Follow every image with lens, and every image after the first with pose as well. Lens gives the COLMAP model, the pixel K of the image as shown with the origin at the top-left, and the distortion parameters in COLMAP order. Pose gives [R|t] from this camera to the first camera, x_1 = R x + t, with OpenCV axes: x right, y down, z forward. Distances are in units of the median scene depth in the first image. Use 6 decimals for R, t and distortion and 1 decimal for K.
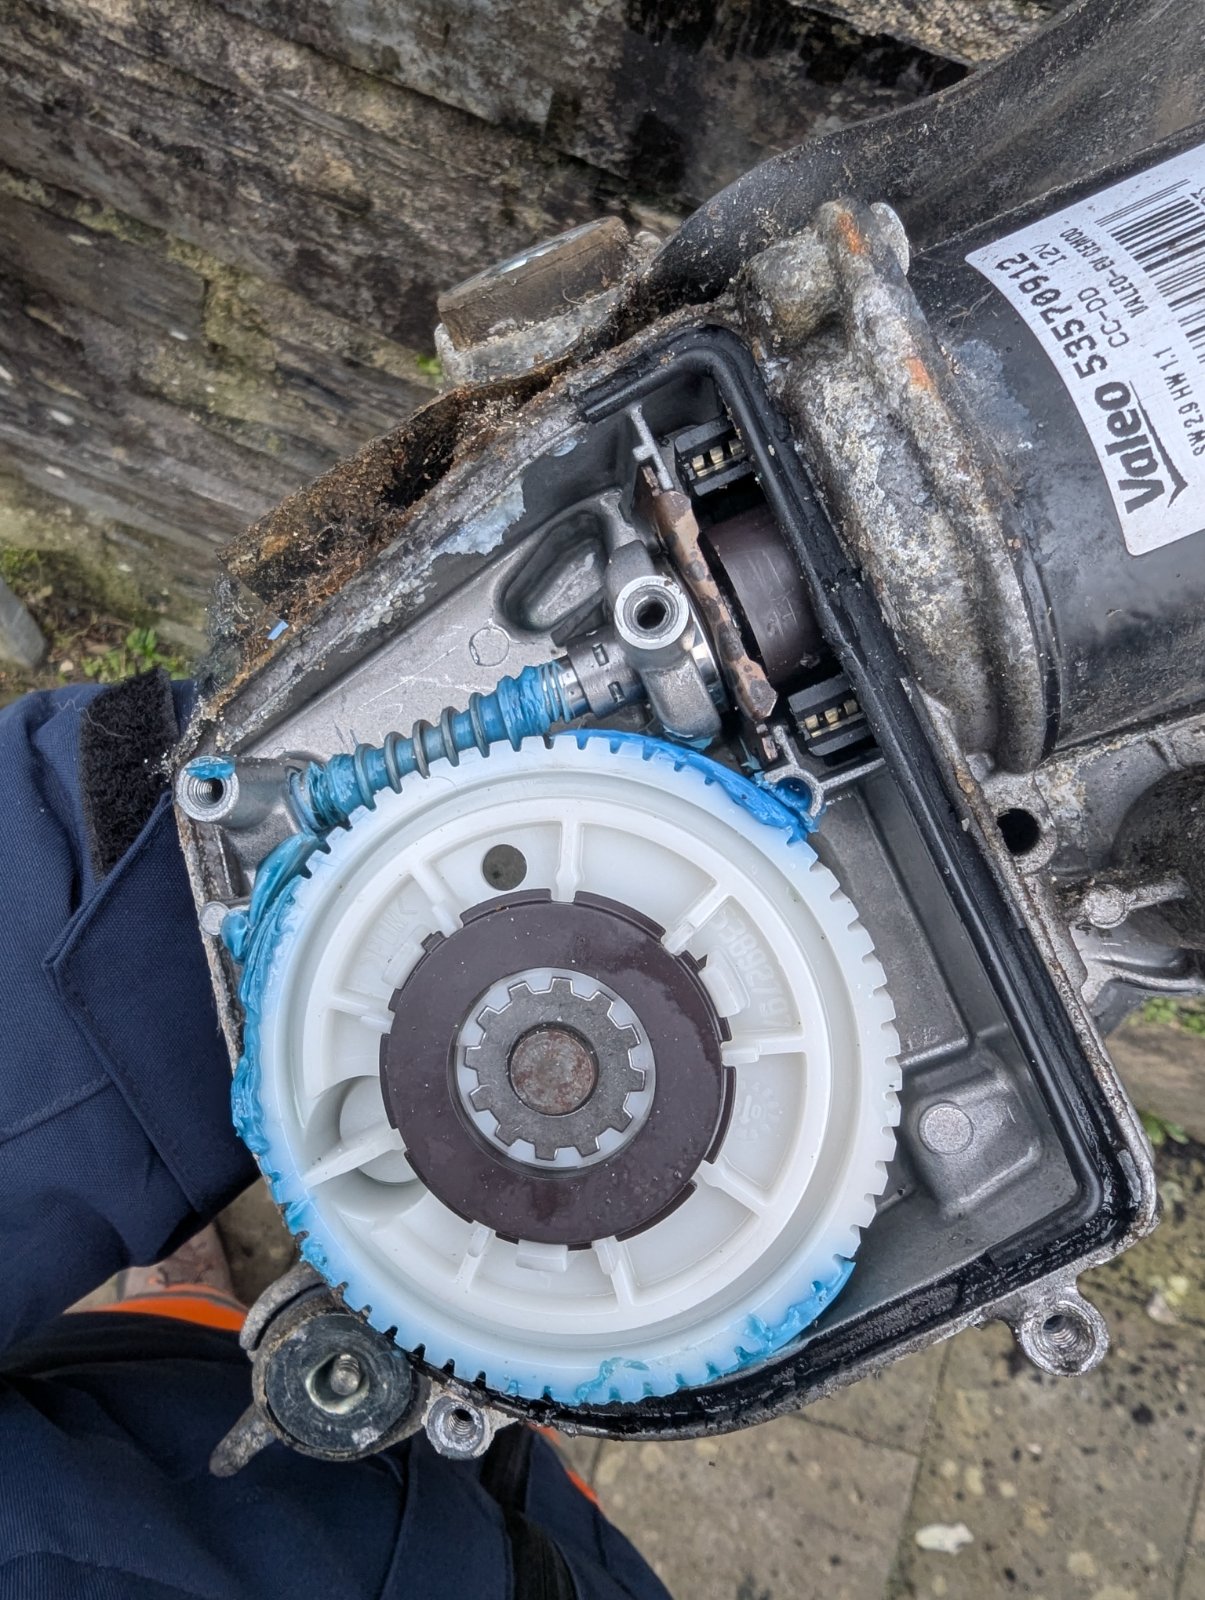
lens RADIAL K [[1061.7, 0, 602.5], [0, 1061.7, 800.0], [0, 0, 1]] dist [0.036821, 0.002762]
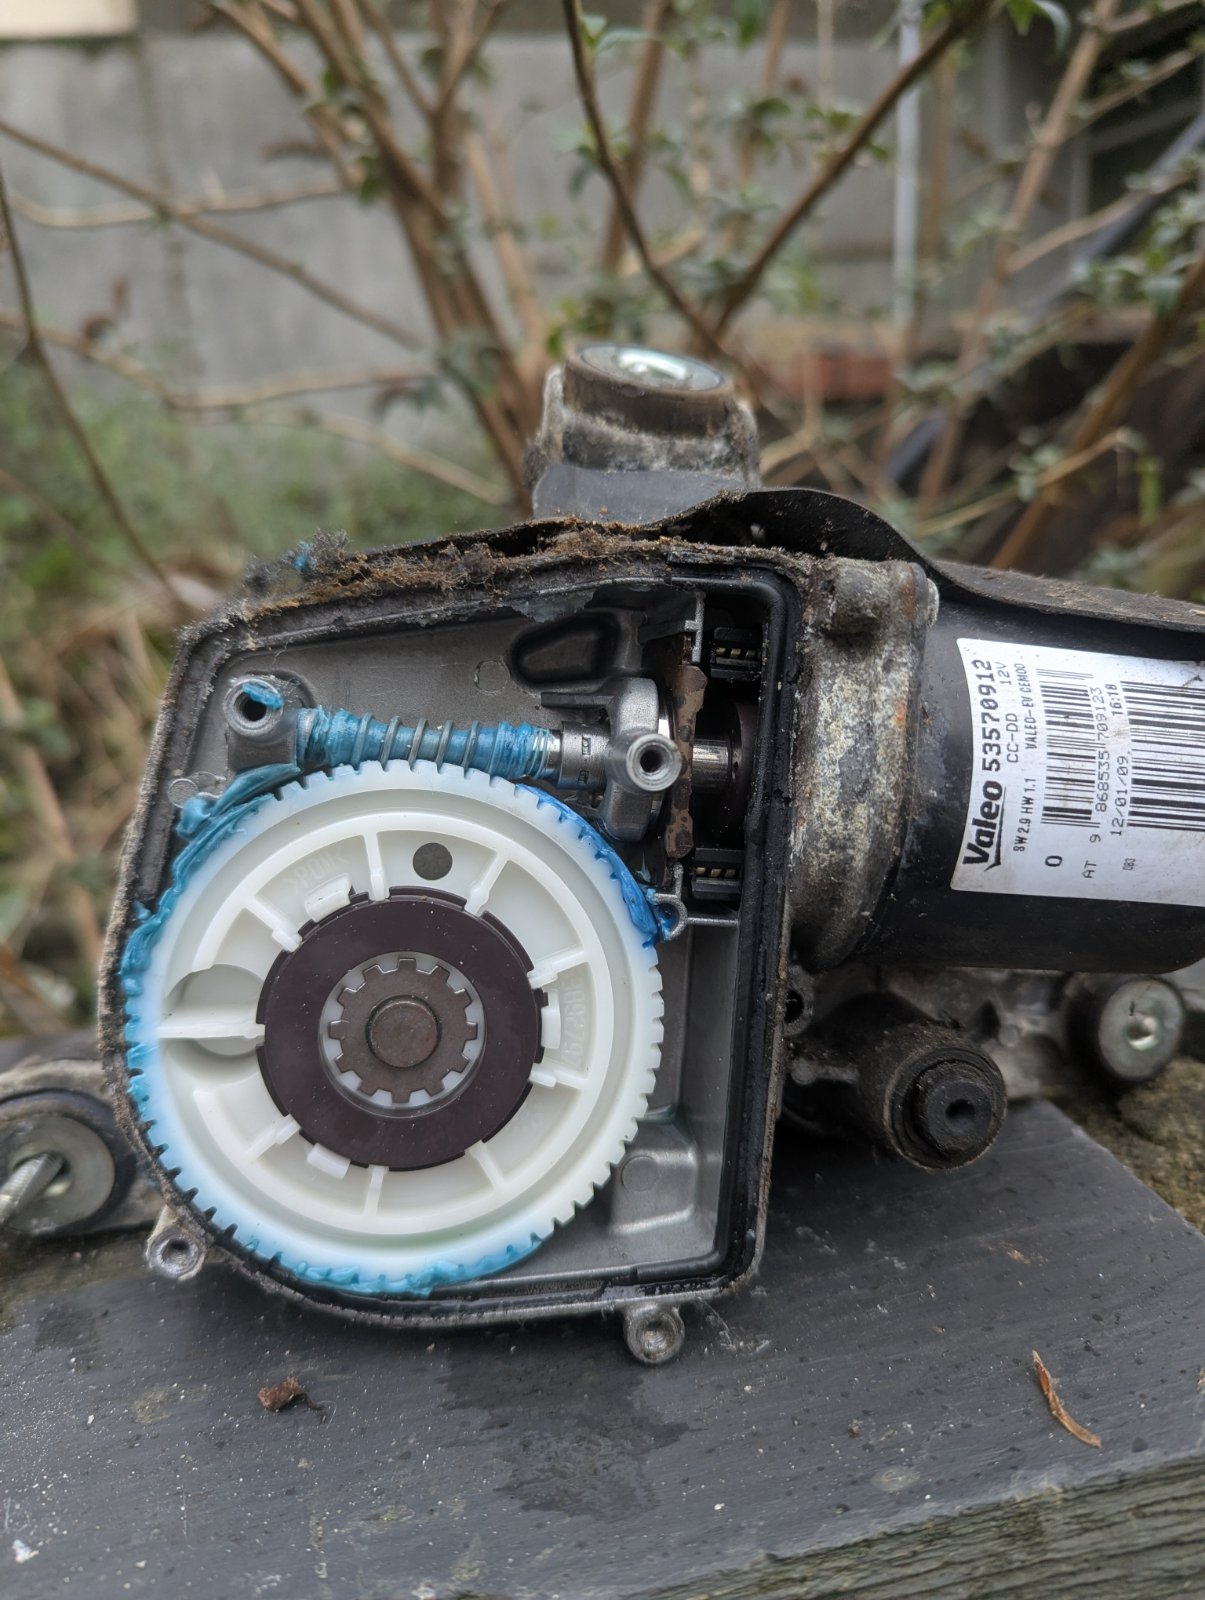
lens RADIAL K [[1108.7, 0, 602.5], [0, 1108.7, 800.0], [0, 0, 1]] dist [0.050188, -0.000593]
pose [[0.840222, 0.437595, 0.320216, -0.444598], [-0.467195, 0.883973, 0.017881, -0.136716], [-0.275237, -0.164627, 0.947176, -0.294006]]
